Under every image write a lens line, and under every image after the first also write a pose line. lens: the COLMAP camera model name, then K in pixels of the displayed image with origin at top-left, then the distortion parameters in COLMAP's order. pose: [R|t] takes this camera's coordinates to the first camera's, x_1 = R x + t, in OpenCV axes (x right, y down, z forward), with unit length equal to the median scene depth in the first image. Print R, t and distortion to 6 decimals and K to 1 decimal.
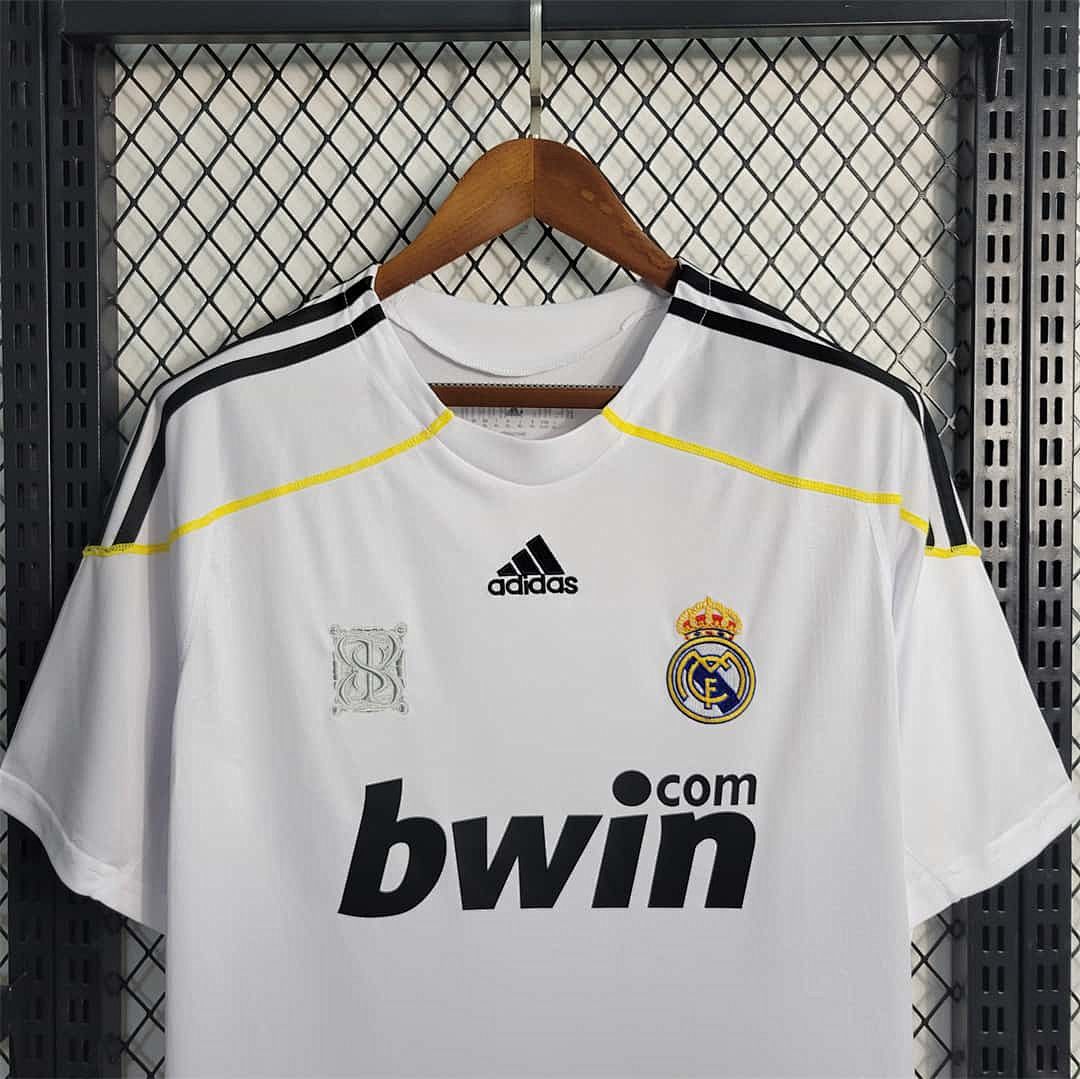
lens RADIAL K [[1123.1, 0, 540.0], [0, 1123.1, 539.5], [0, 0, 1]] dist [0.005259, -0.009853]
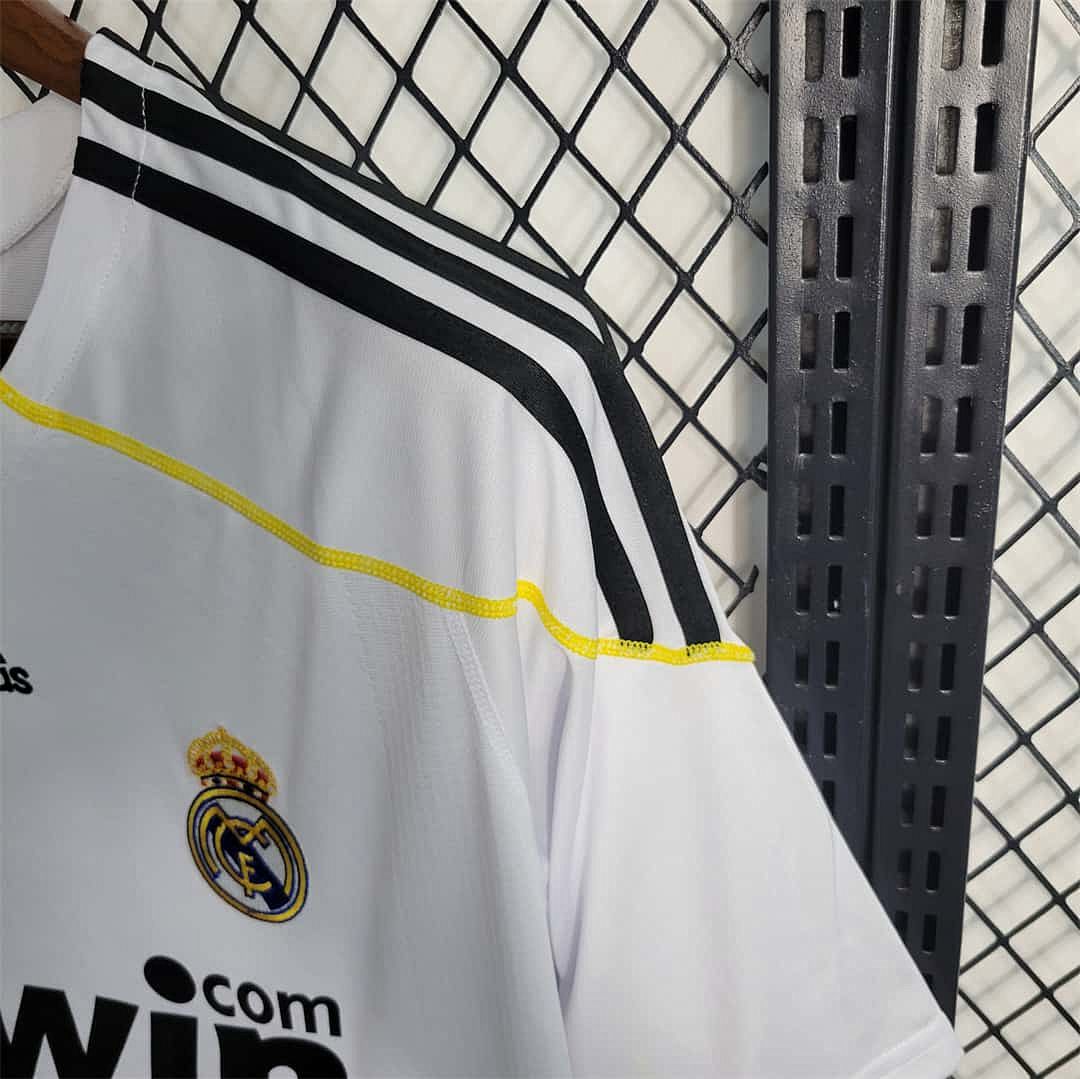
lens RADIAL K [[1123.1, 0, 540.0], [0, 1123.1, 539.5], [0, 0, 1]] dist [0.005259, -0.009853]
pose [[0.969509, 0.025003, -0.243775, 0.431367], [0.066422, 0.930730, 0.359625, -0.219997], [0.235881, -0.364851, 0.900691, 0.577307]]
